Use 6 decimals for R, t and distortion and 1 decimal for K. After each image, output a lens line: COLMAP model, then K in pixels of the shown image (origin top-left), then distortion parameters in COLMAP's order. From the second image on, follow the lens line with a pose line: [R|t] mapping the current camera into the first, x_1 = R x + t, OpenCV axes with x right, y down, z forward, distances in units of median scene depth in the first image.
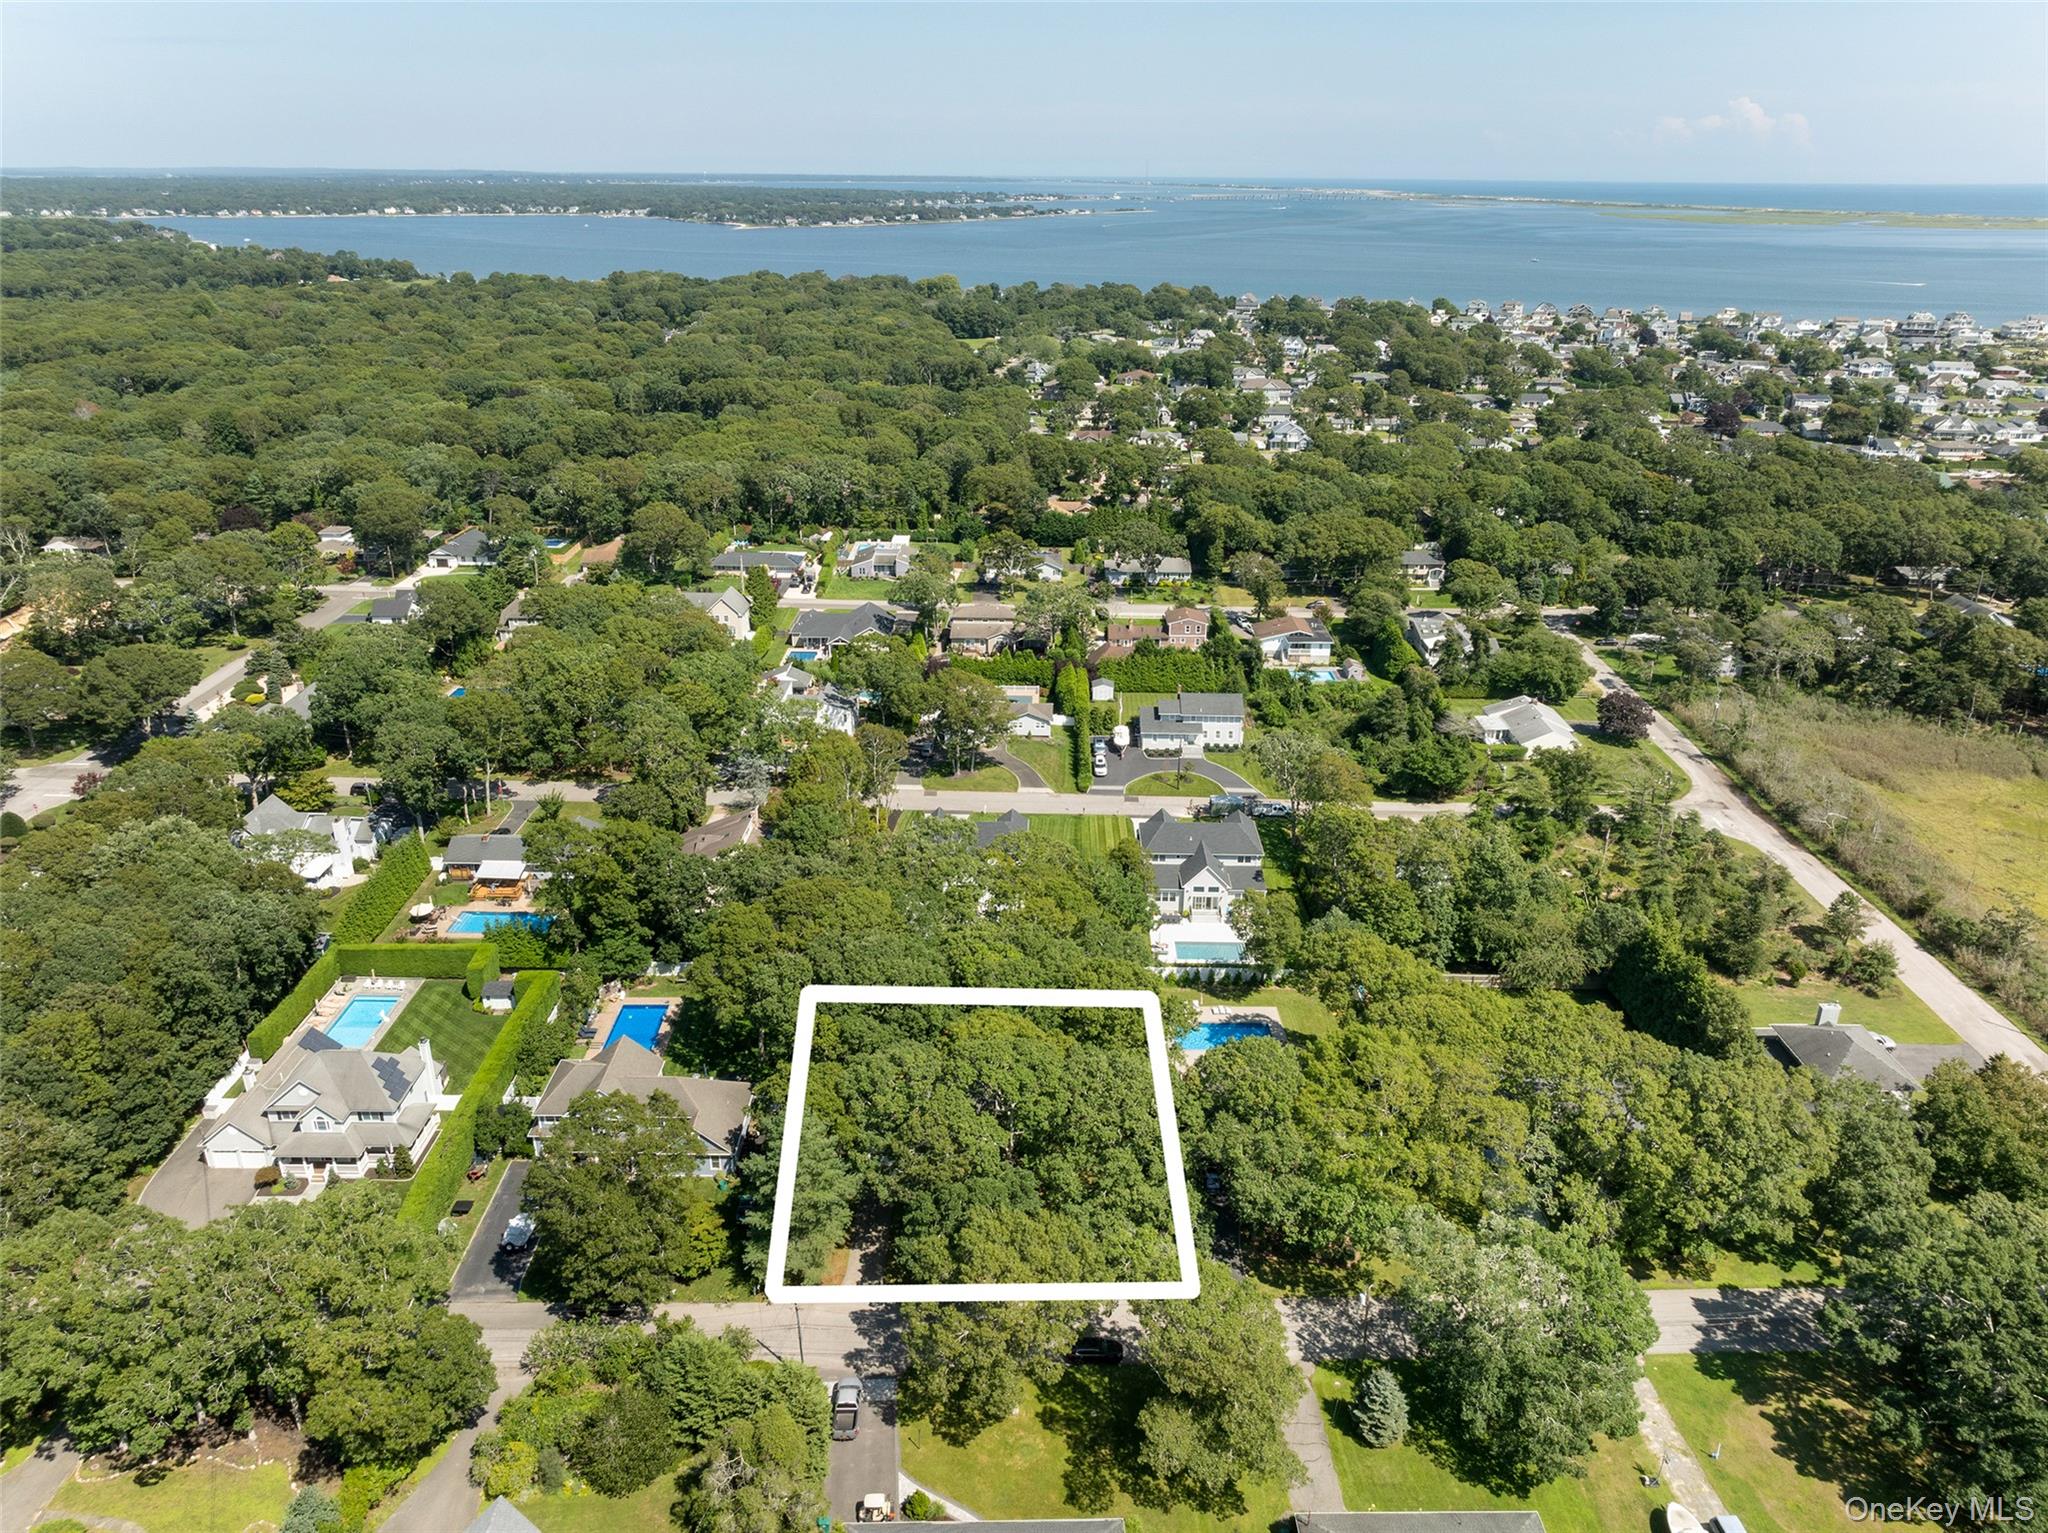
lens RADIAL K [[1440.4, 0, 1017.4], [0, 1440.4, 755.4], [0, 0, 1]] dist [-0.007259, 0.011552]
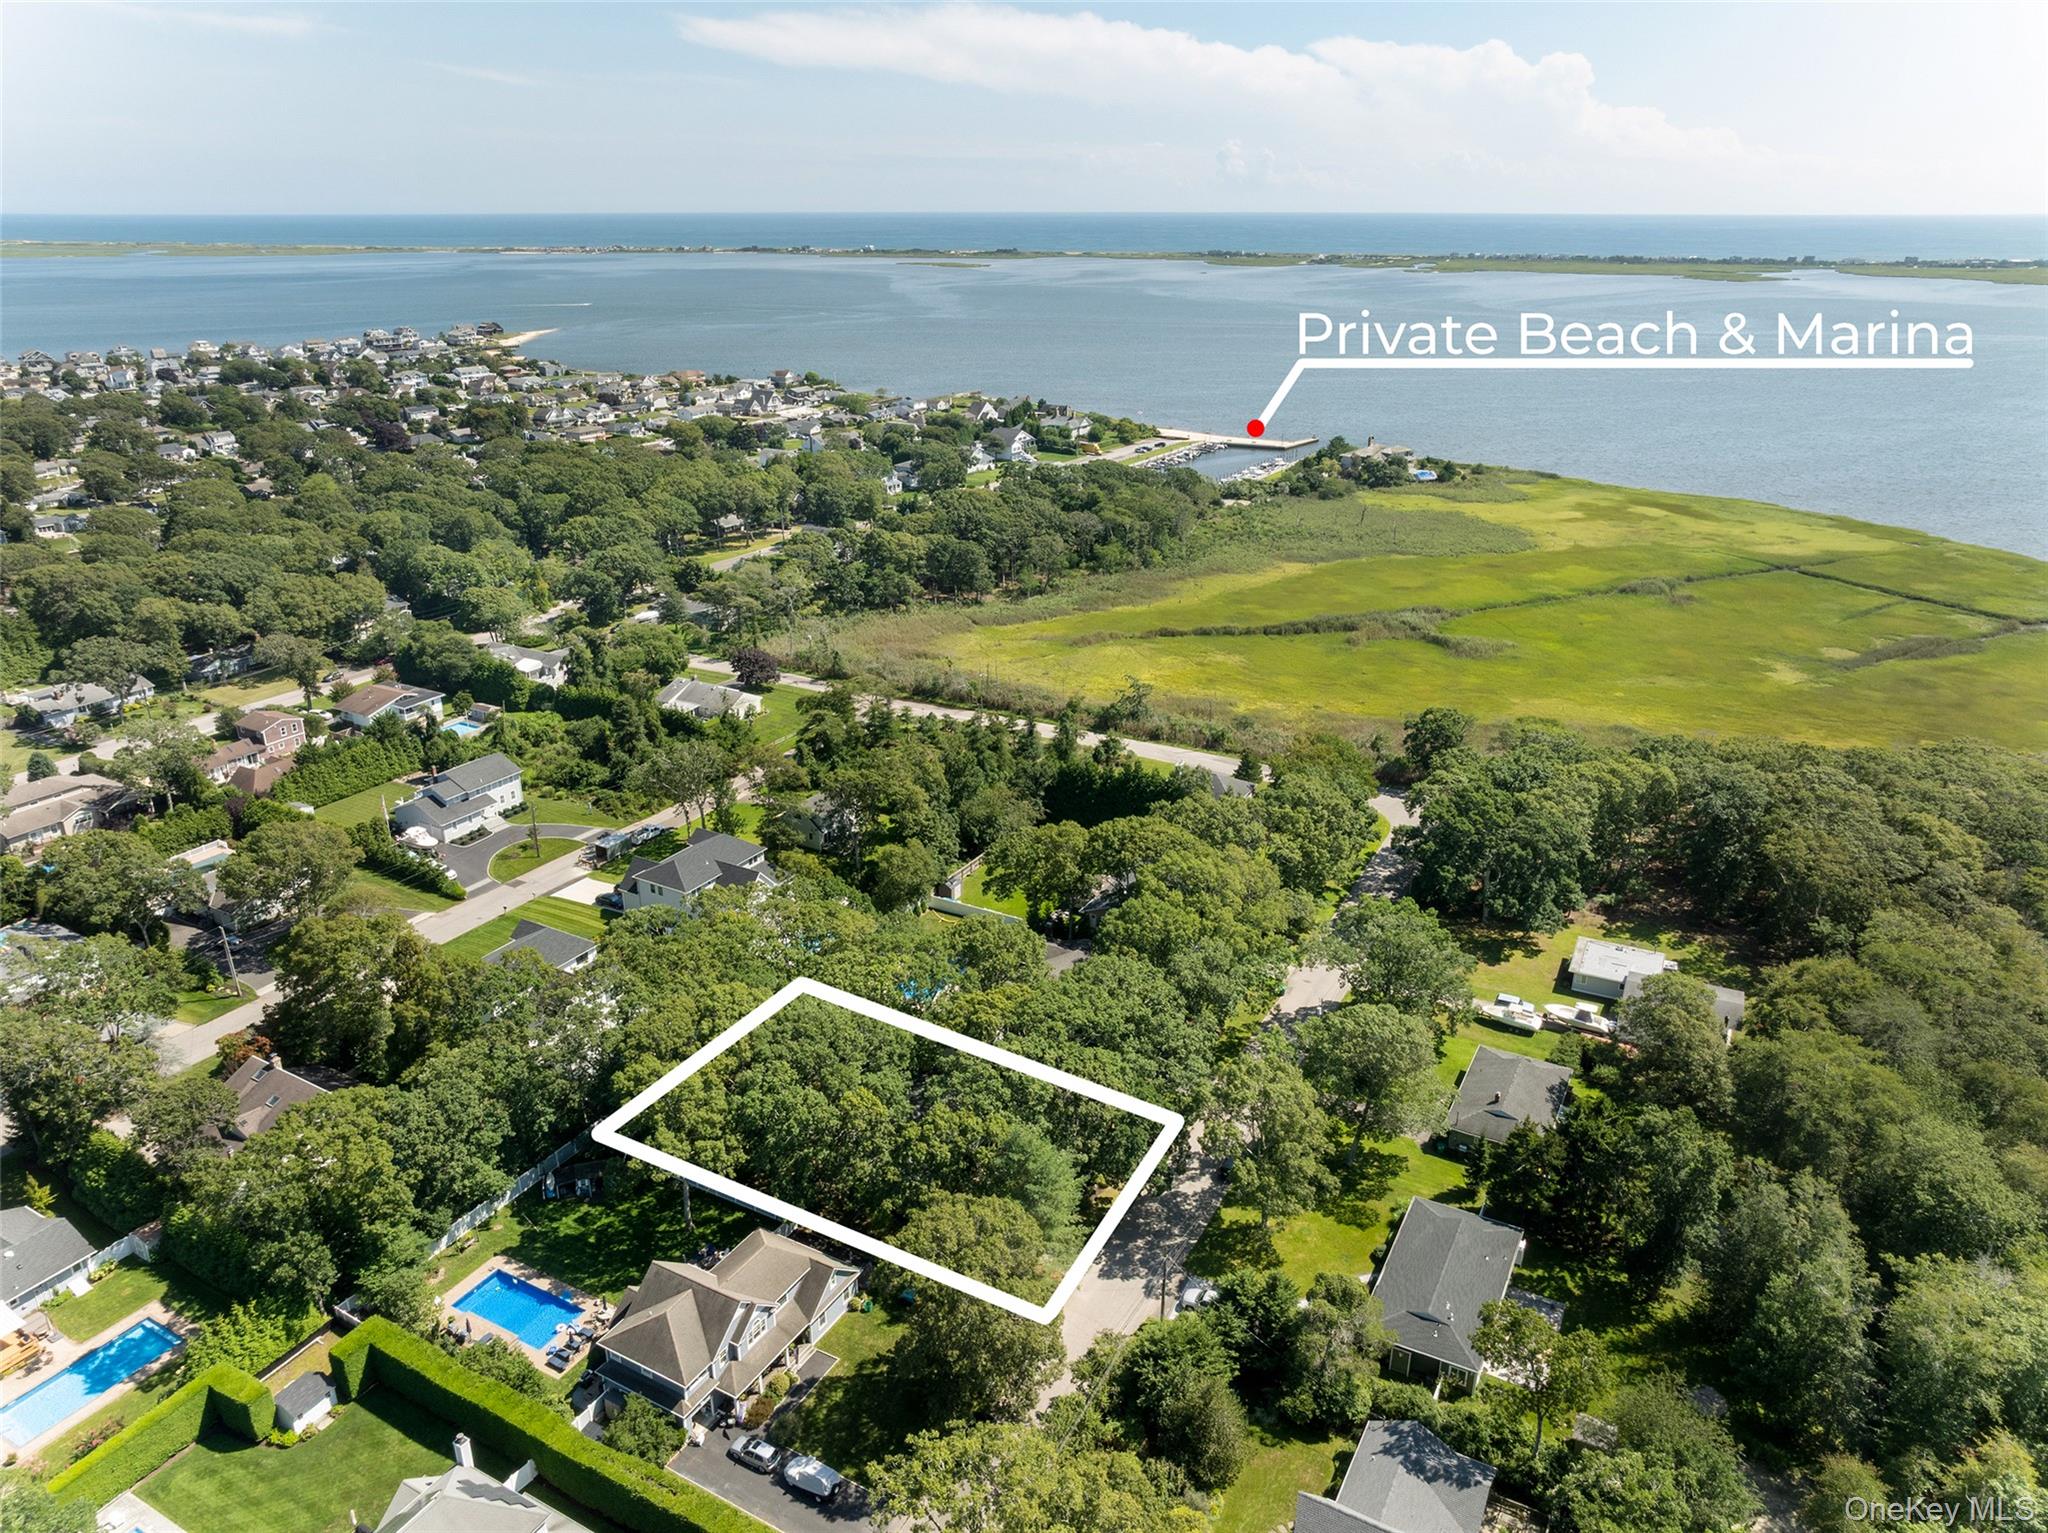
lens RADIAL K [[1440.4, 0, 1017.4], [0, 1440.4, 755.4], [0, 0, 1]] dist [-0.007259, 0.011552]
pose [[0.497315, -0.319053, 0.806773, -0.442766], [0.334091, 0.928636, 0.161303, -0.080337], [-0.800663, 0.189317, 0.568417, 0.192334]]
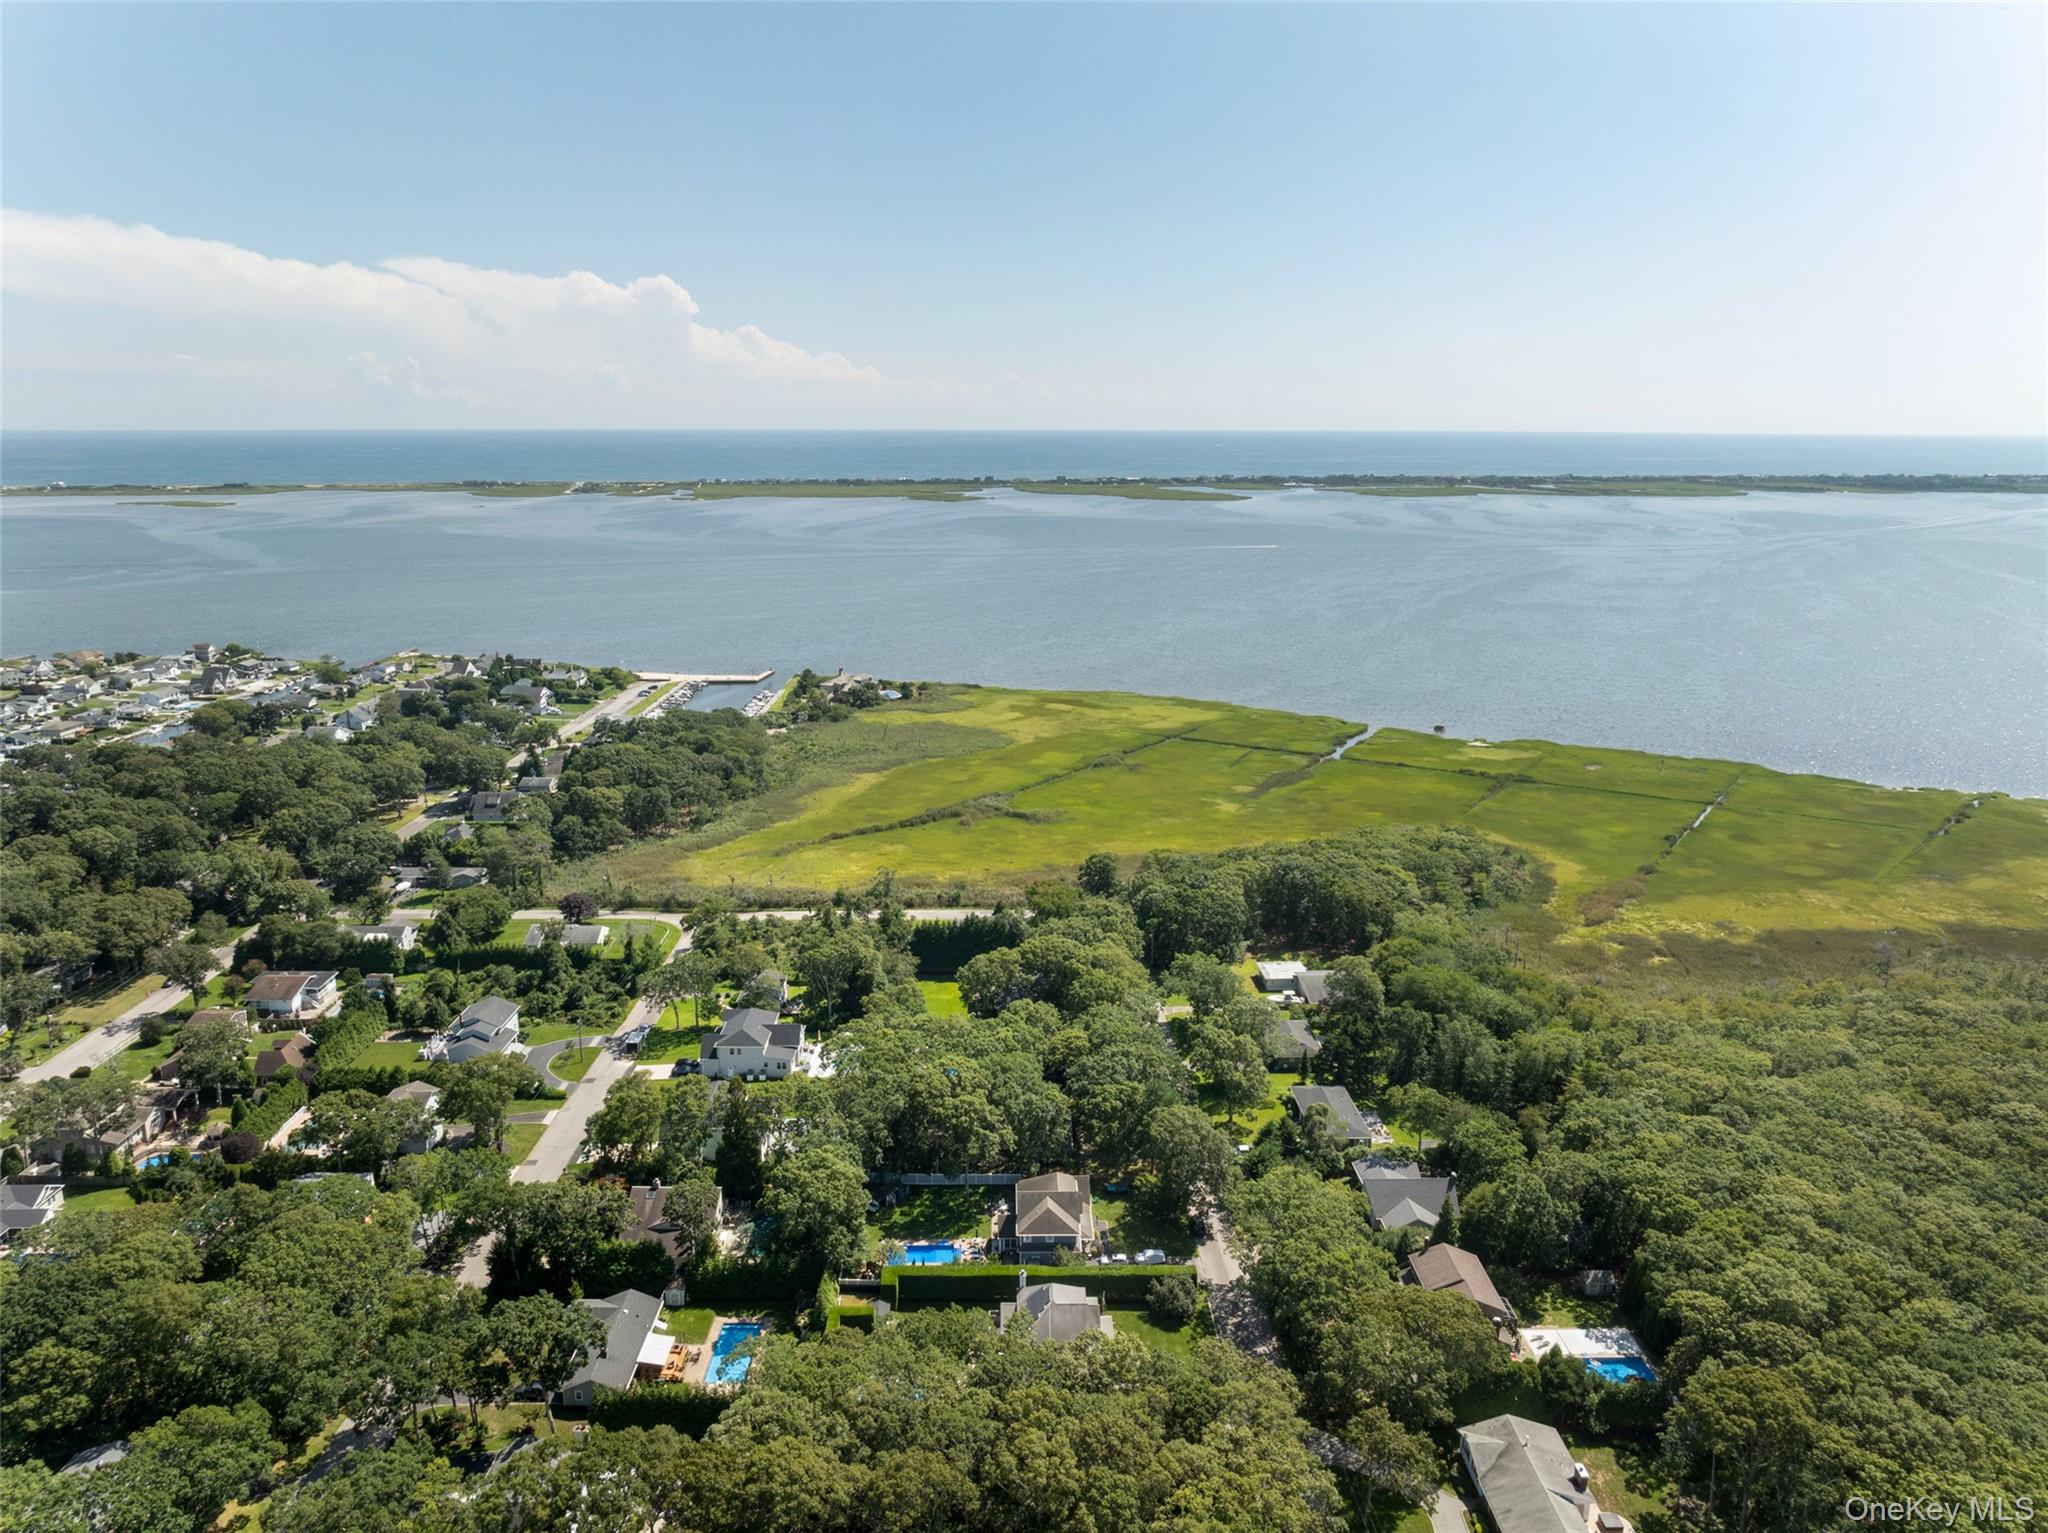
lens RADIAL K [[1440.4, 0, 1017.4], [0, 1440.4, 755.4], [0, 0, 1]] dist [-0.007259, 0.011552]
pose [[-0.004323, -0.235517, 0.971861, -1.075214], [0.379560, 0.898754, 0.219489, -0.370461], [-0.925157, 0.369829, 0.085508, 0.472168]]
